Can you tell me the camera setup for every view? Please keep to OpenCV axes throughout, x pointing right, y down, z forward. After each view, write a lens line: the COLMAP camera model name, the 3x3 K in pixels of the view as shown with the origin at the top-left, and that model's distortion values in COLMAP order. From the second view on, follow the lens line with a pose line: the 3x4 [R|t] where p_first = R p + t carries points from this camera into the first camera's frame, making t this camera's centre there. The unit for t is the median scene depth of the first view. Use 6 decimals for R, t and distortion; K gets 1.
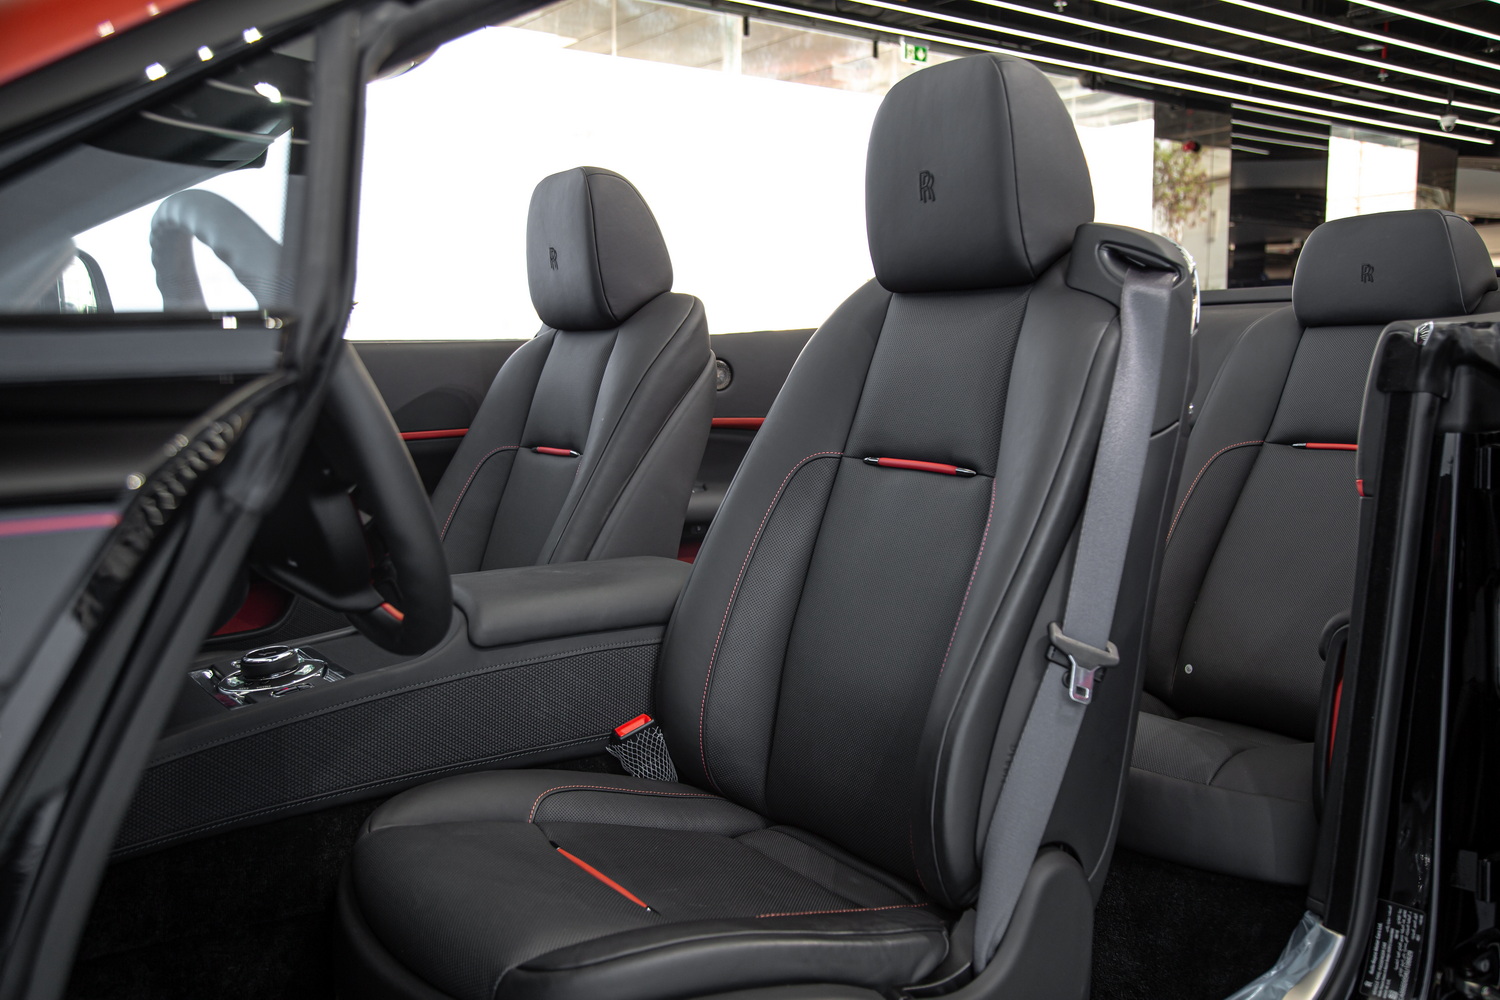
lens RADIAL K [[1287.8, 0, 748.0], [0, 1287.8, 514.0], [0, 0, 1]] dist [-0.003164, 0.011164]
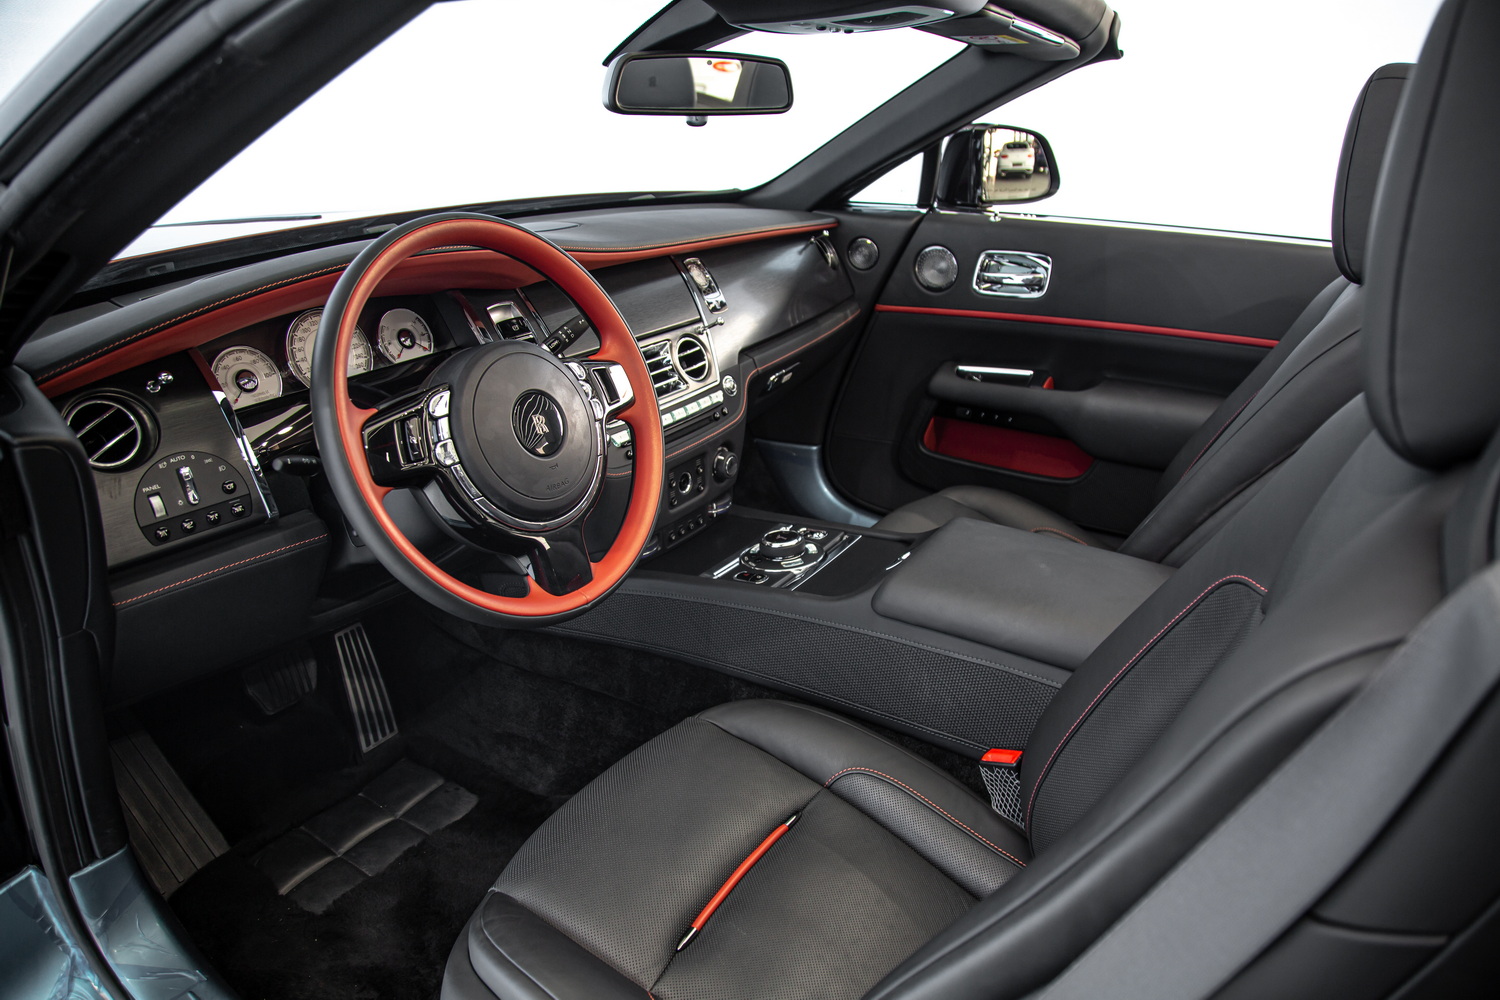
lens RADIAL K [[983.6, 0, 767.3], [0, 983.6, 500.1], [0, 0, 1]] dist [-0.112684, 0.053065]
pose [[0.389686, 0.367760, -0.844332, 0.431407], [-0.124262, 0.929421, 0.347470, -0.269852], [0.912526, -0.030486, 0.407881, 0.658335]]
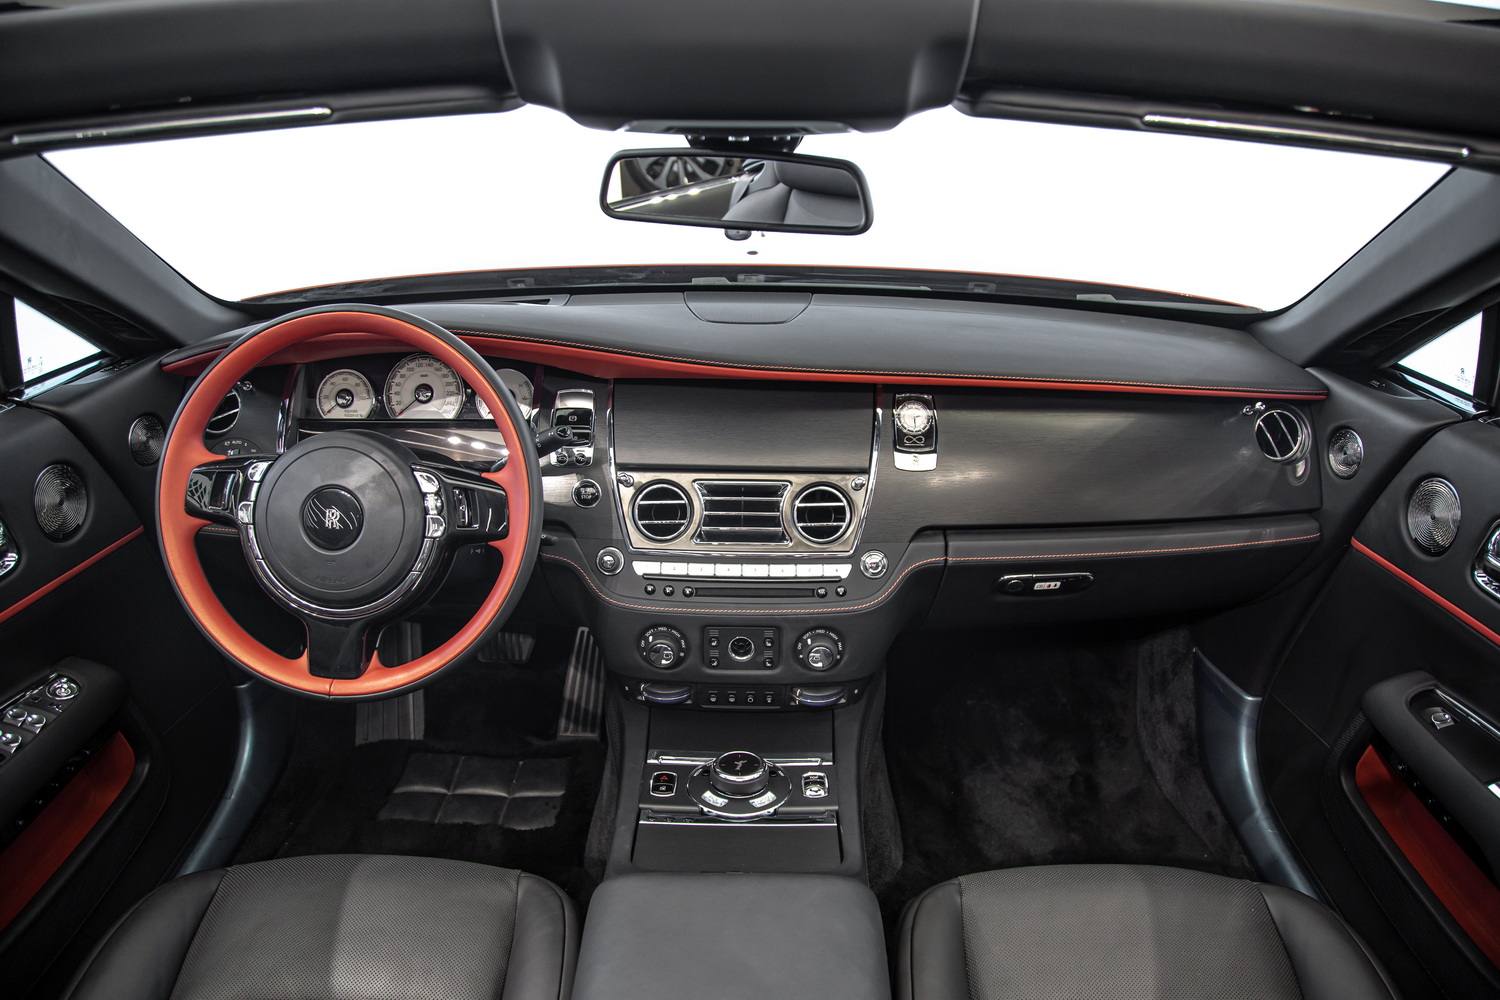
lens RADIAL K [[1026.1, 0, 750.0], [0, 1026.1, 500.0], [0, 0, 1]] dist [-0.117488, 0.061208]
pose [[-0.584925, 0.330698, -0.740608, 0.130687], [-0.104212, 0.874896, 0.472966, -0.460217], [0.804364, 0.353830, -0.477286, 1.405350]]
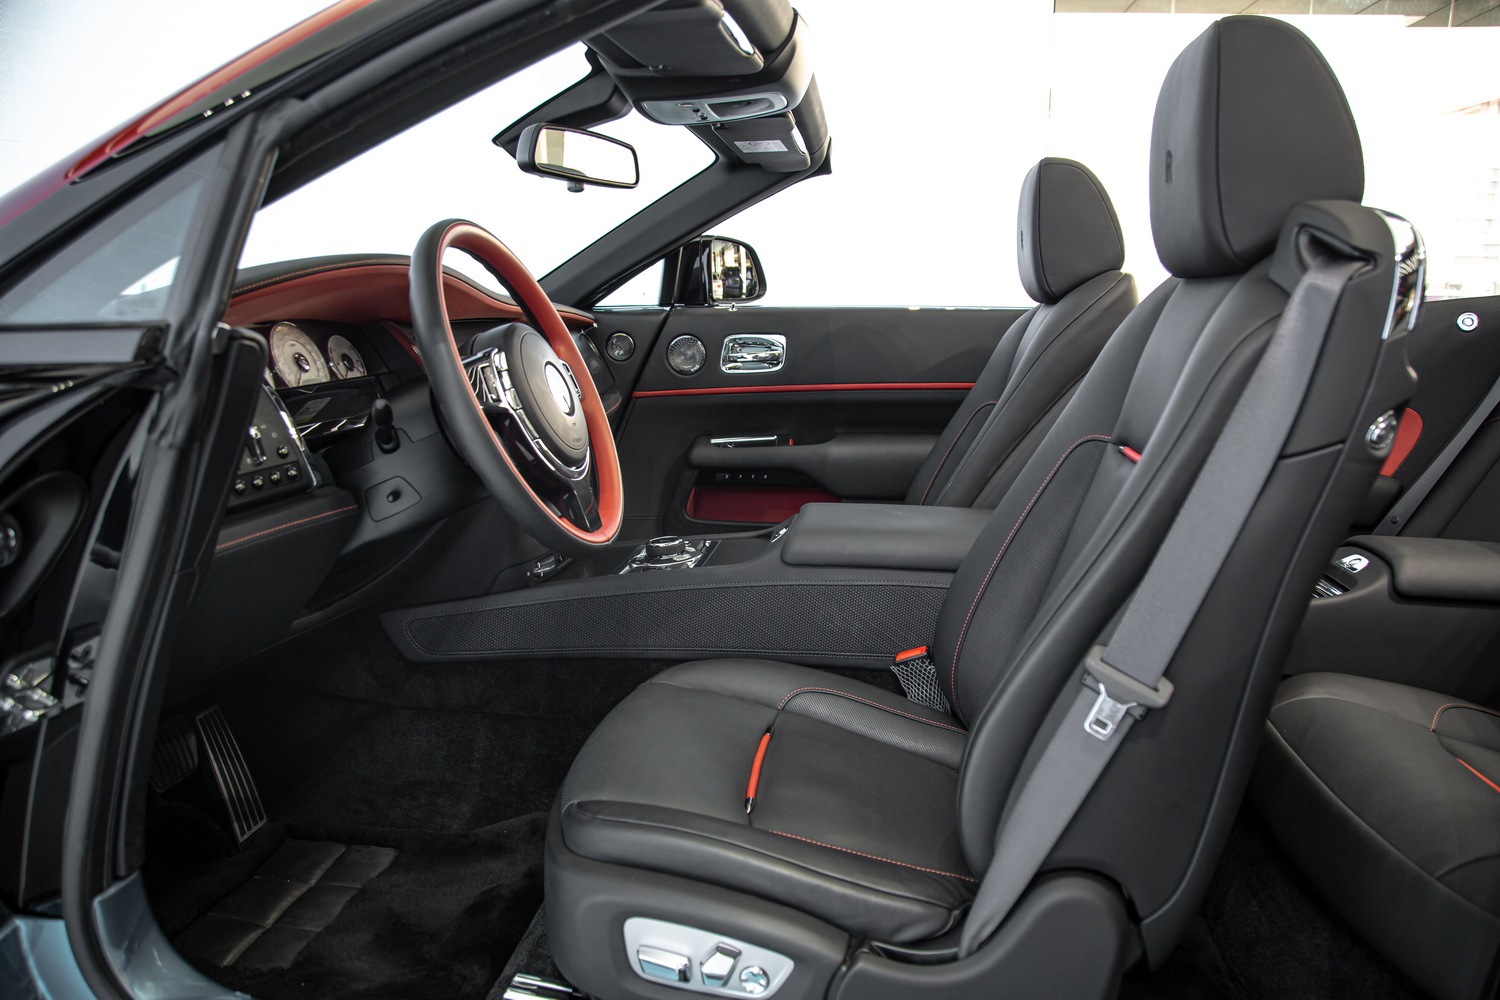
lens RADIAL K [[1026.1, 0, 750.0], [0, 1026.1, 500.0], [0, 0, 1]] dist [-0.117488, 0.061208]
pose [[0.734663, 0.136465, -0.664566, 0.463273], [-0.089696, 0.990499, 0.104238, -0.065360], [0.672477, -0.016971, 0.739923, 0.259865]]
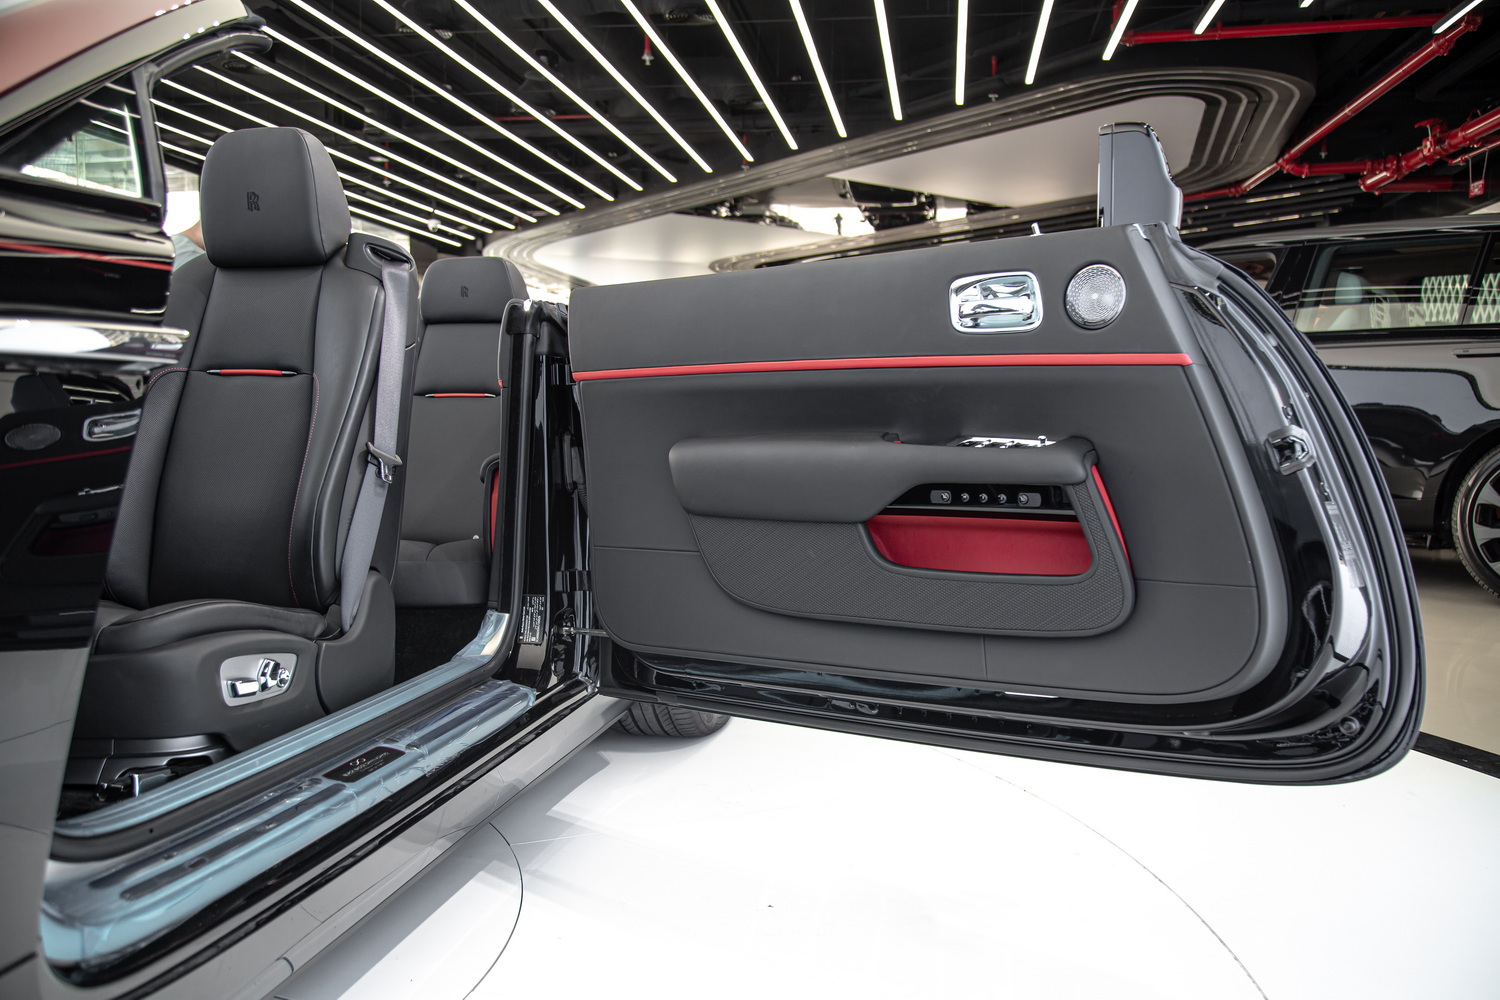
lens RADIAL K [[1169.7, 0, 750.0], [0, 1169.7, 500.0], [0, 0, 1]] dist [-0.071359, -0.000690]
pose [[0.722309, -0.032054, 0.690827, -0.454651], [0.065773, 0.997581, -0.022483, 0.211660], [-0.688436, 0.061677, 0.722670, -0.494915]]
